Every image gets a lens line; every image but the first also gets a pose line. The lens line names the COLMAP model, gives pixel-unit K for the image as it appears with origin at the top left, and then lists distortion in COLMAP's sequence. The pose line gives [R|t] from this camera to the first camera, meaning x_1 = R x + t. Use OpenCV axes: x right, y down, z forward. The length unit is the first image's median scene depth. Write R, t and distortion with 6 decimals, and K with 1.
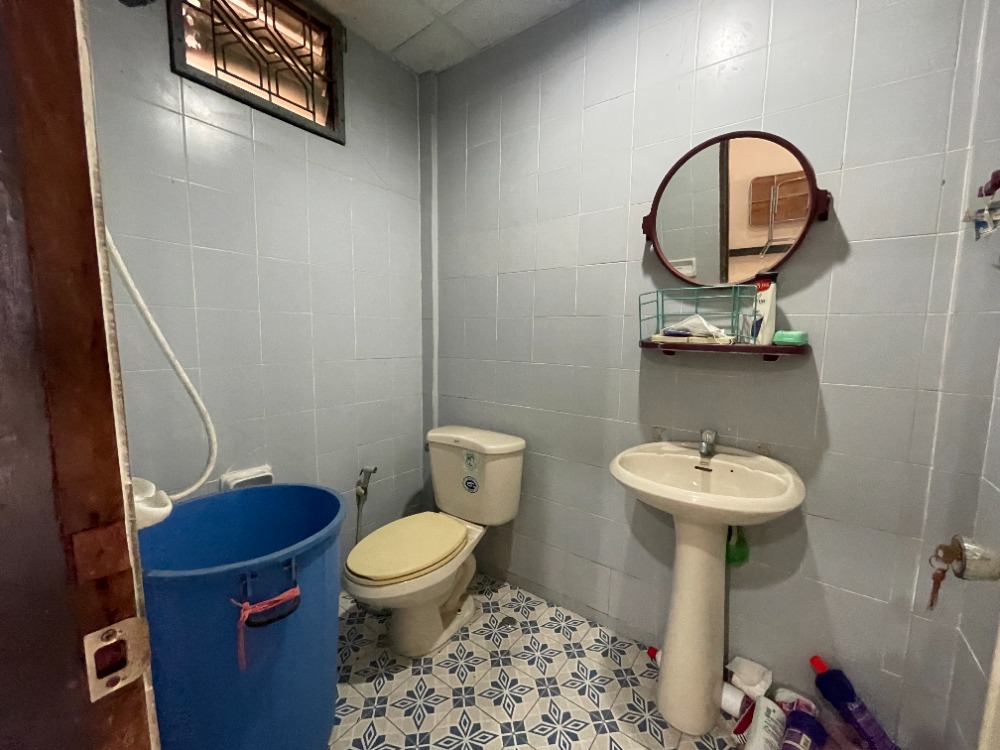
lens RADIAL K [[404.6, 0, 498.7], [0, 404.6, 376.8], [0, 0, 1]] dist [-0.001711, -0.000119]
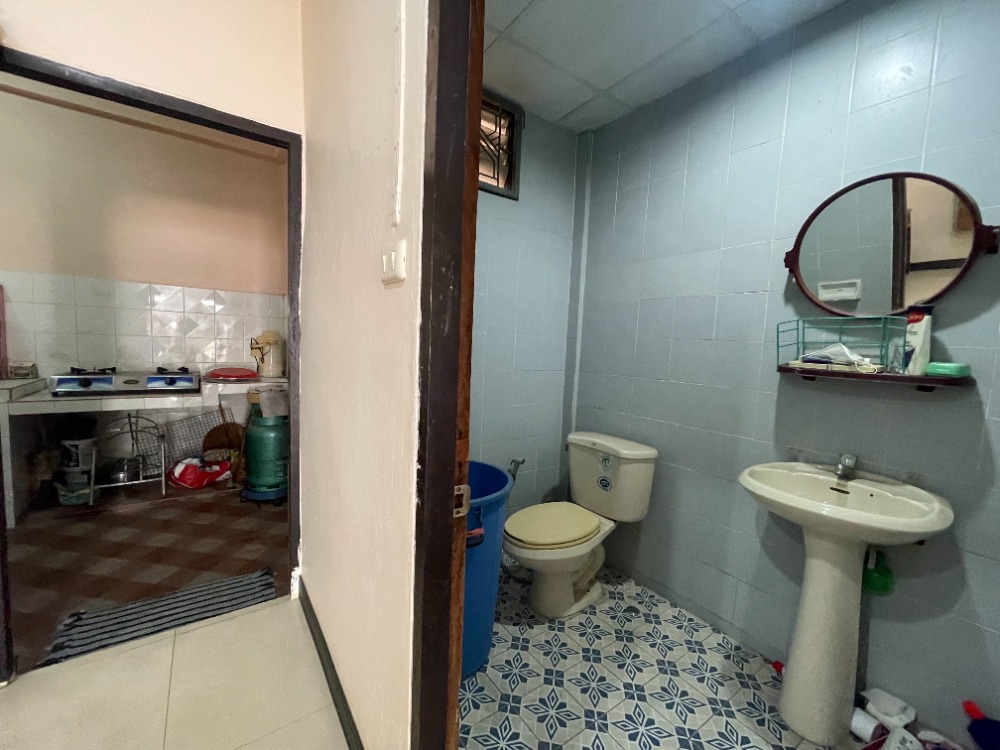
lens RADIAL K [[403.2, 0, 499.6], [0, 403.2, 377.7], [0, 0, 1]] dist [-0.000522, -0.000395]
pose [[0.951811, 0.054519, -0.301800, -0.028598], [-0.064567, 0.997639, -0.023413, 0.015501], [0.299811, 0.041771, 0.953084, -0.236341]]
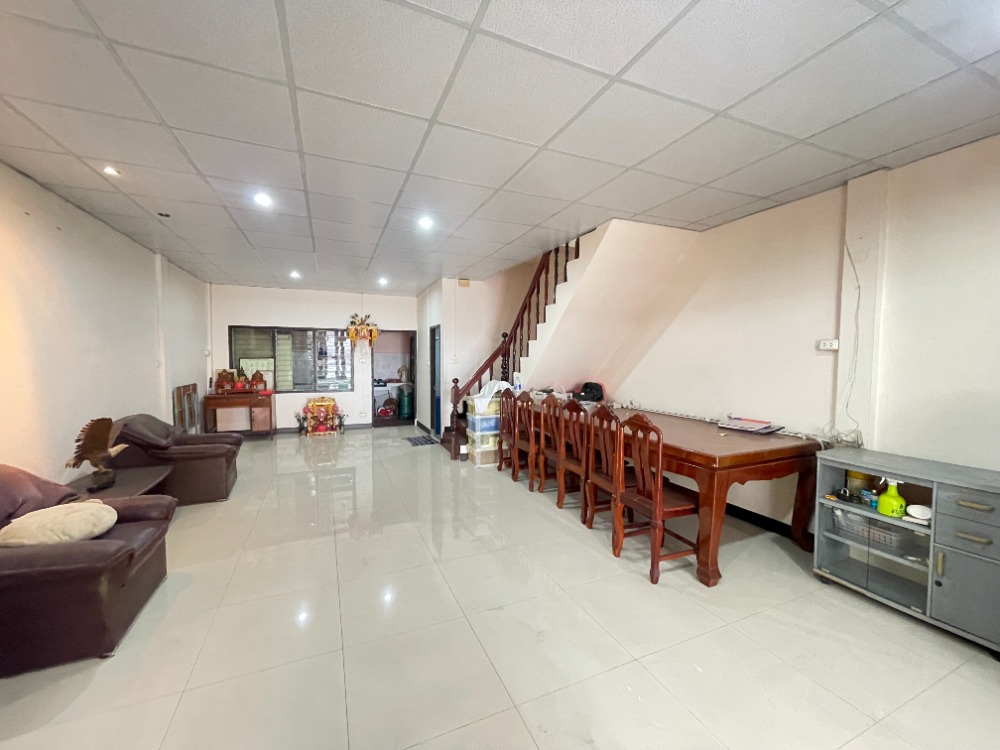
lens RADIAL K [[403.2, 0, 499.6], [0, 403.2, 377.7], [0, 0, 1]] dist [-0.000522, -0.000395]
pose [[0.862525, 0.022325, -0.505522, 2.912021], [-0.052406, 0.997595, -0.045359, 0.203367], [0.503293, 0.065615, 0.861621, -3.547761]]
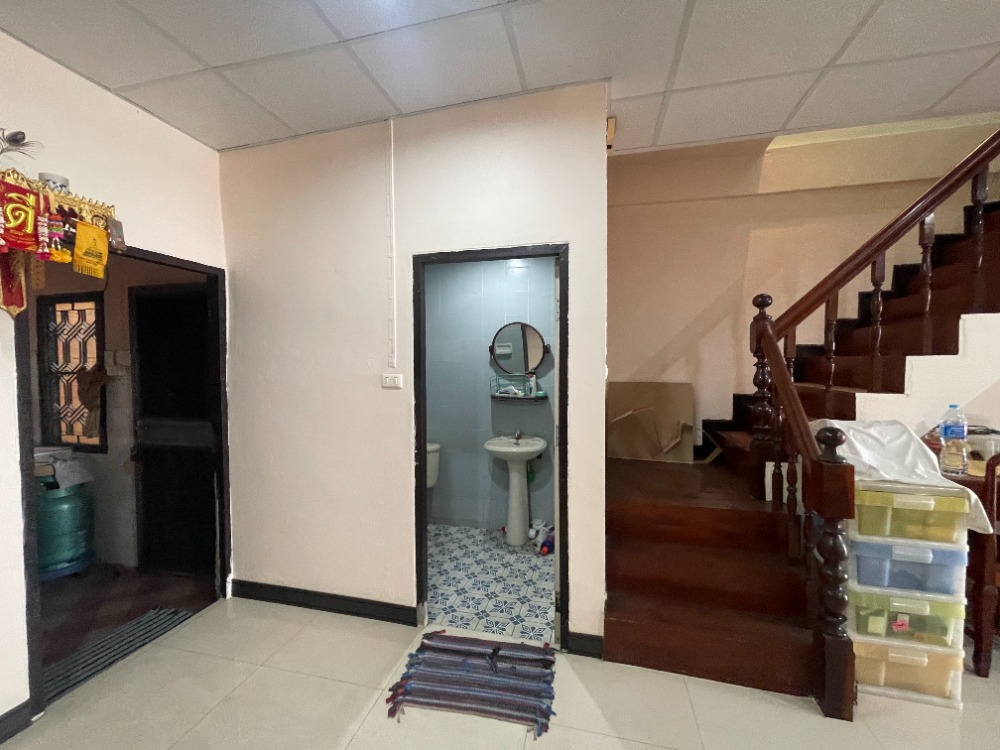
lens RADIAL K [[403.2, 0, 499.6], [0, 403.2, 377.7], [0, 0, 1]] dist [-0.000522, -0.000395]
pose [[0.922391, -0.029214, 0.385152, -0.523338], [0.060502, 0.995755, -0.069366, -0.025170], [-0.381491, 0.087285, 0.920243, -1.238973]]
